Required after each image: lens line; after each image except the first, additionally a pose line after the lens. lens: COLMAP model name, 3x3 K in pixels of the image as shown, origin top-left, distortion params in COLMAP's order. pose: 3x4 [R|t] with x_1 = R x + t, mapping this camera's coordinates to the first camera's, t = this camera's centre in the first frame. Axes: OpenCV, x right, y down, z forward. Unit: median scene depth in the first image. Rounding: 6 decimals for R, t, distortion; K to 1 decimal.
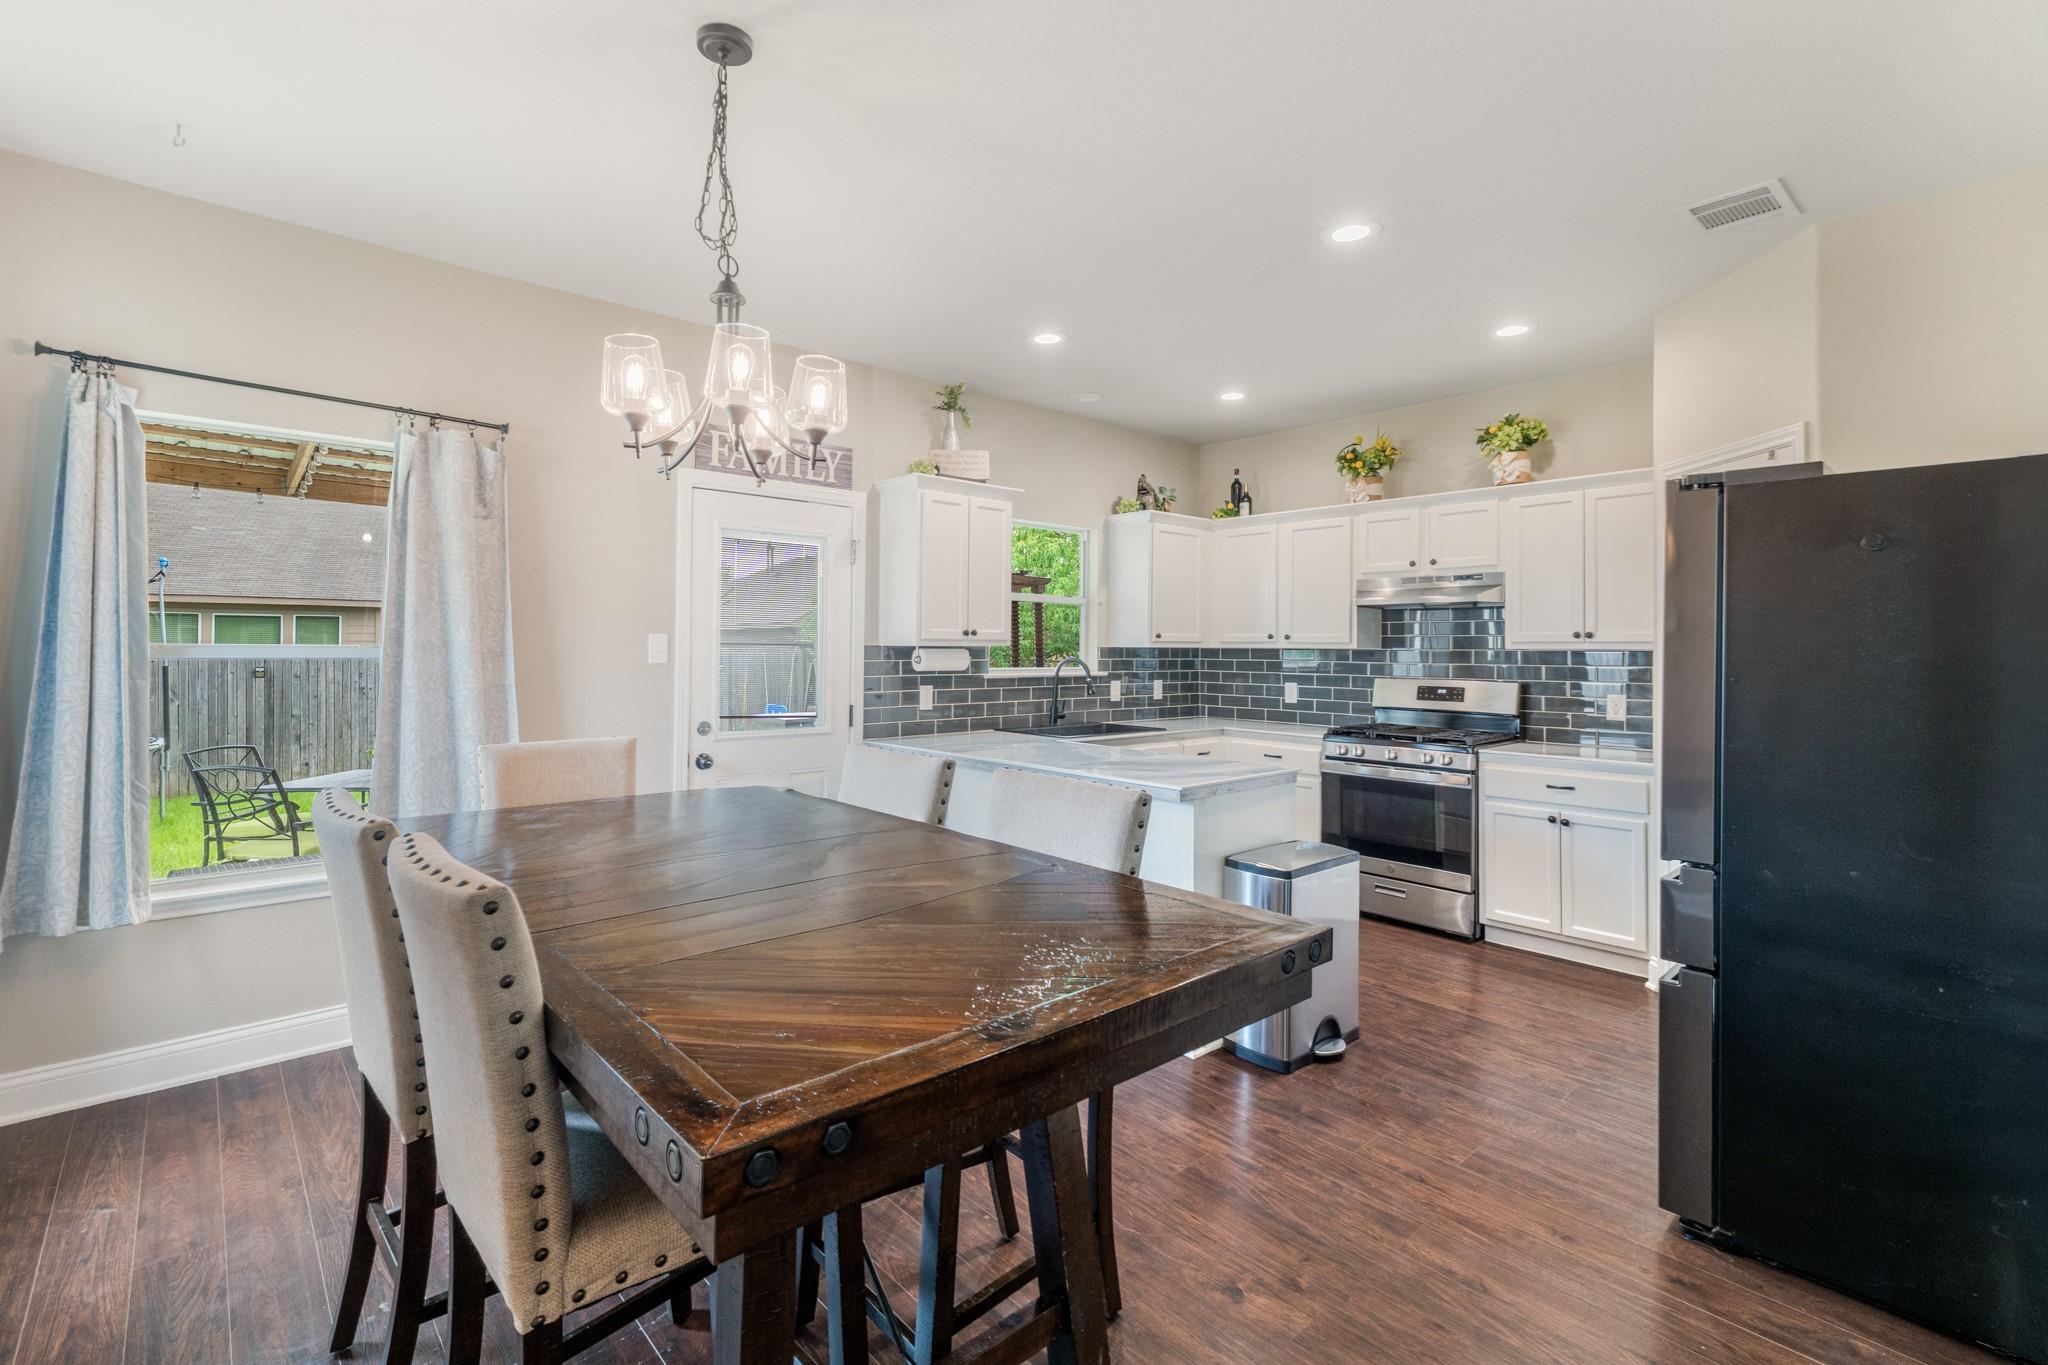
lens RADIAL K [[904.7, 0, 1014.8], [0, 904.7, 633.3], [0, 0, 1]] dist [0.001167, 0.000407]
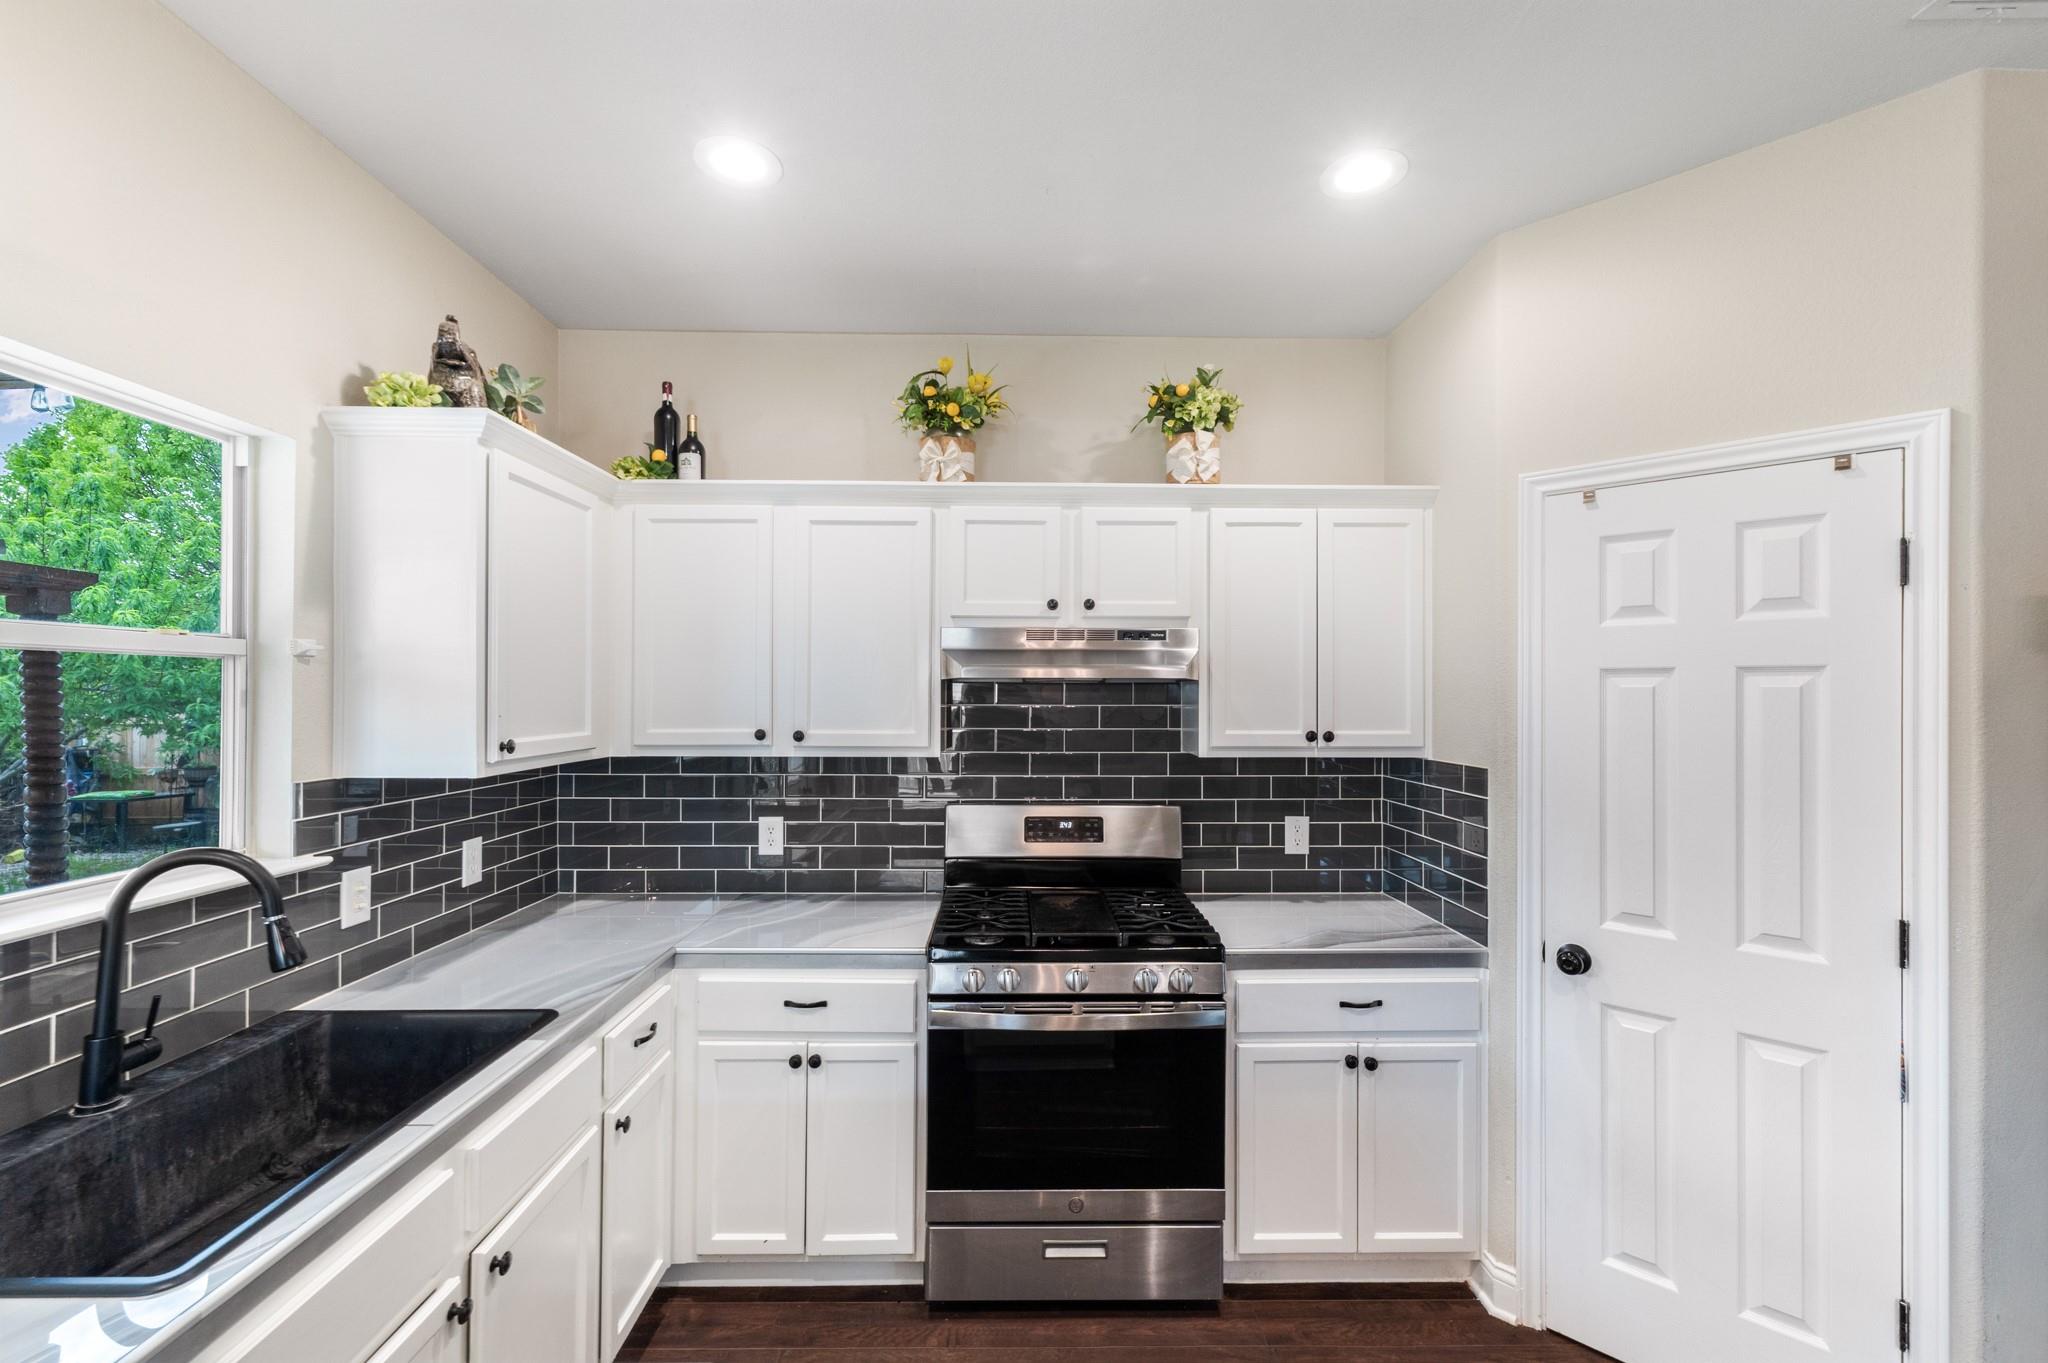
lens RADIAL K [[858.0, 0, 1024.5], [0, 858.0, 688.4], [0, 0, 1]] dist [0.002139, 0.000695]
pose [[0.661290, -0.000697, 0.750130, 0.032107], [-0.010870, 0.999886, 0.010512, -0.028765], [-0.750052, -0.015105, 0.661207, 0.612409]]
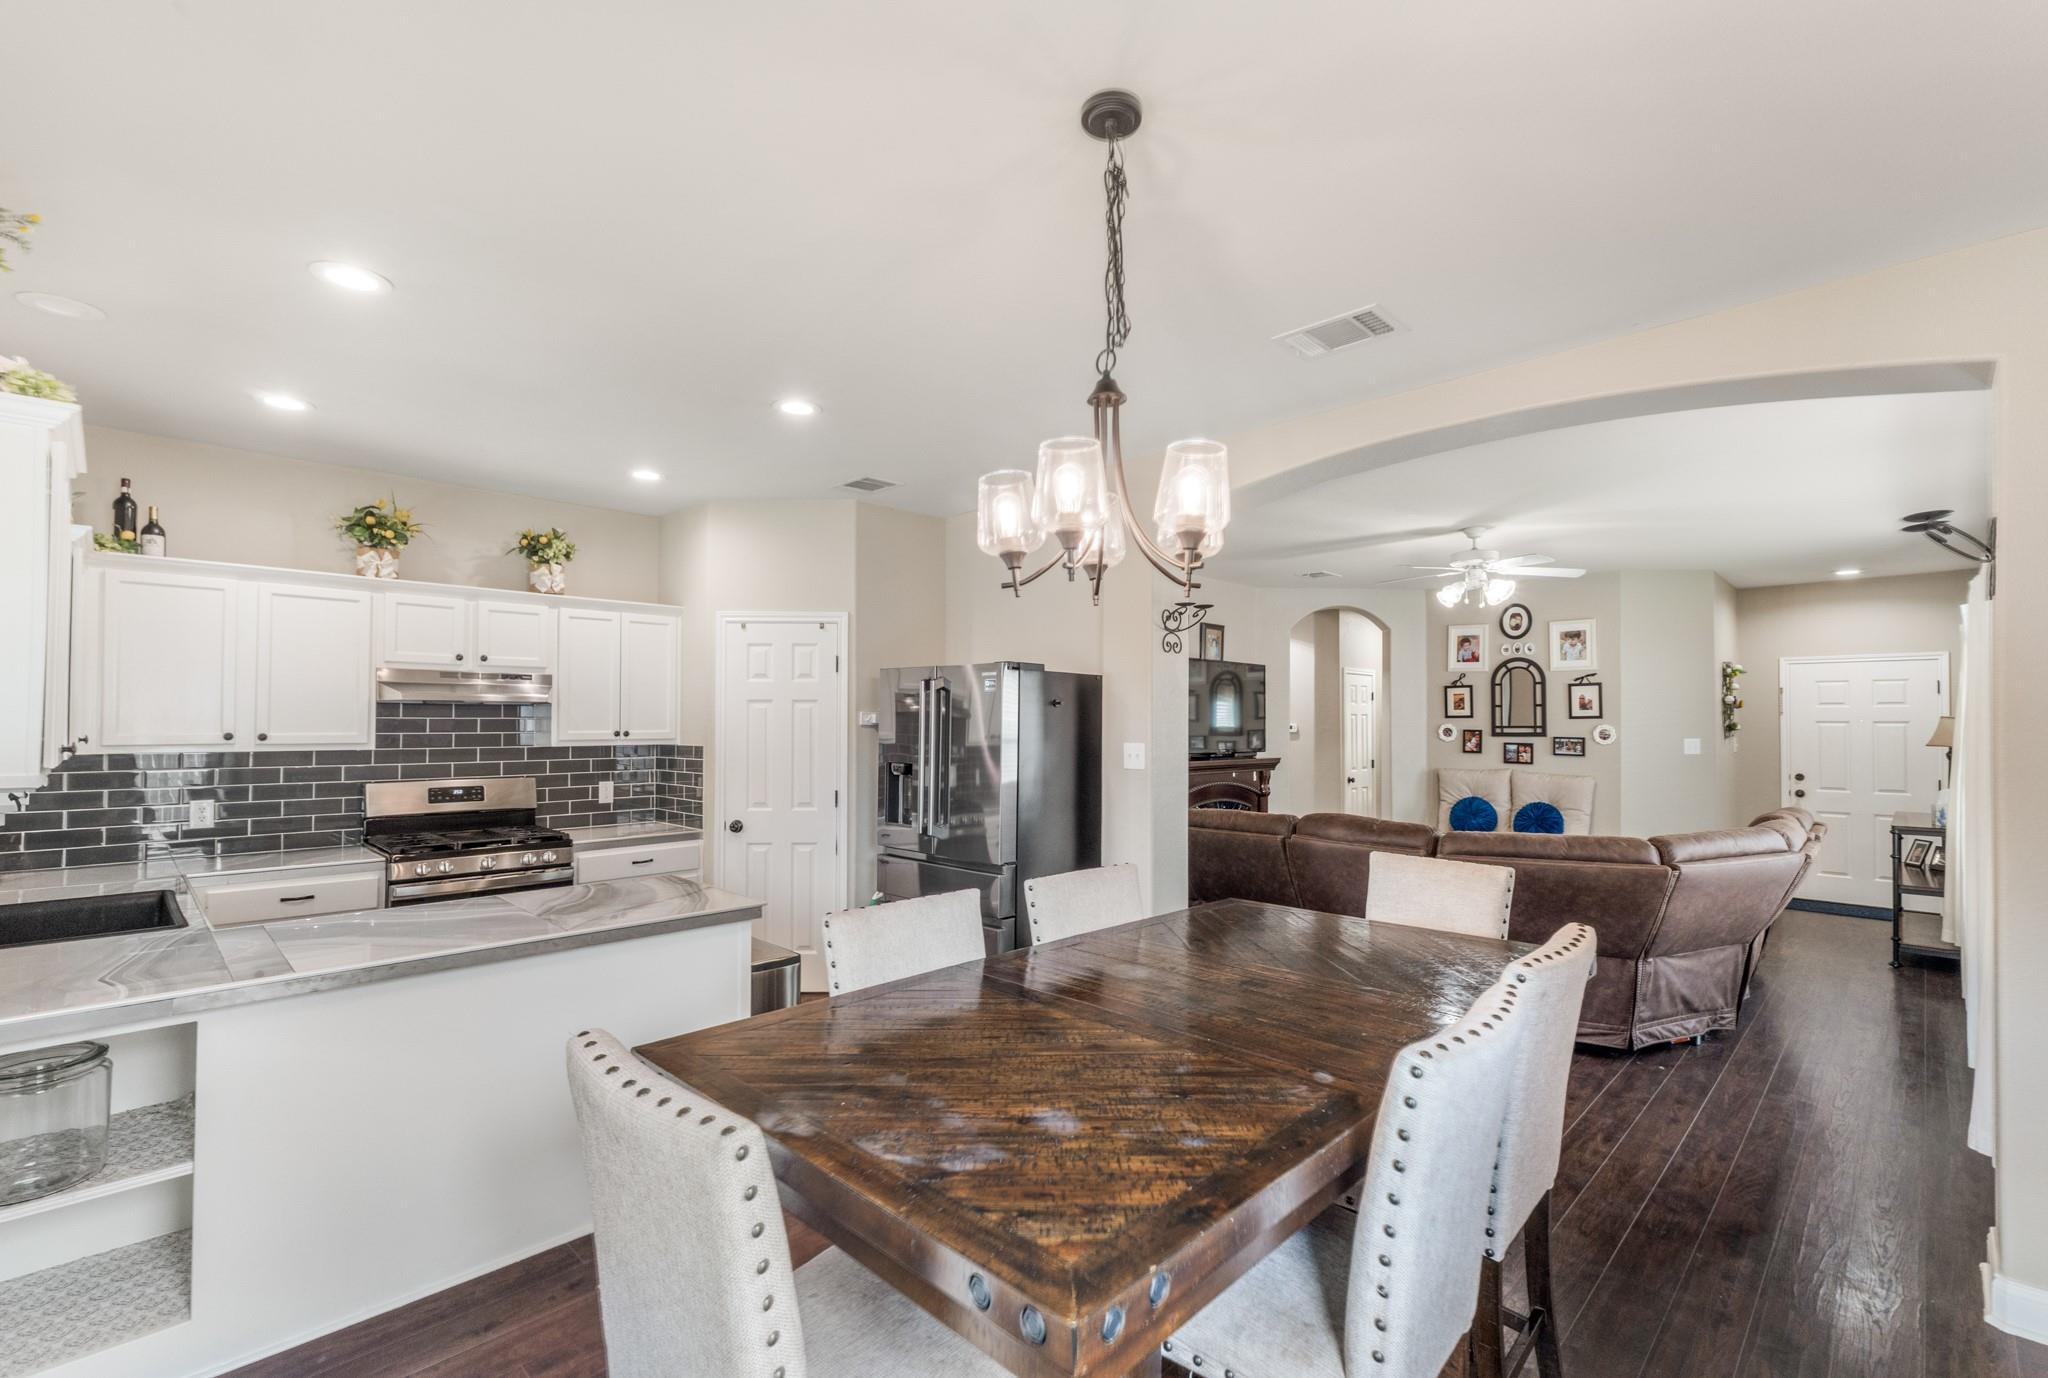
lens RADIAL K [[901.4, 0, 1027.0], [0, 901.4, 701.3], [0, 0, 1]] dist [0.003810, 0.000902]
pose [[-0.048466, 0.018622, 0.998651, -0.478451], [-0.015298, 0.999695, -0.019384, -0.020816], [-0.998708, -0.016217, -0.048167, 0.421634]]
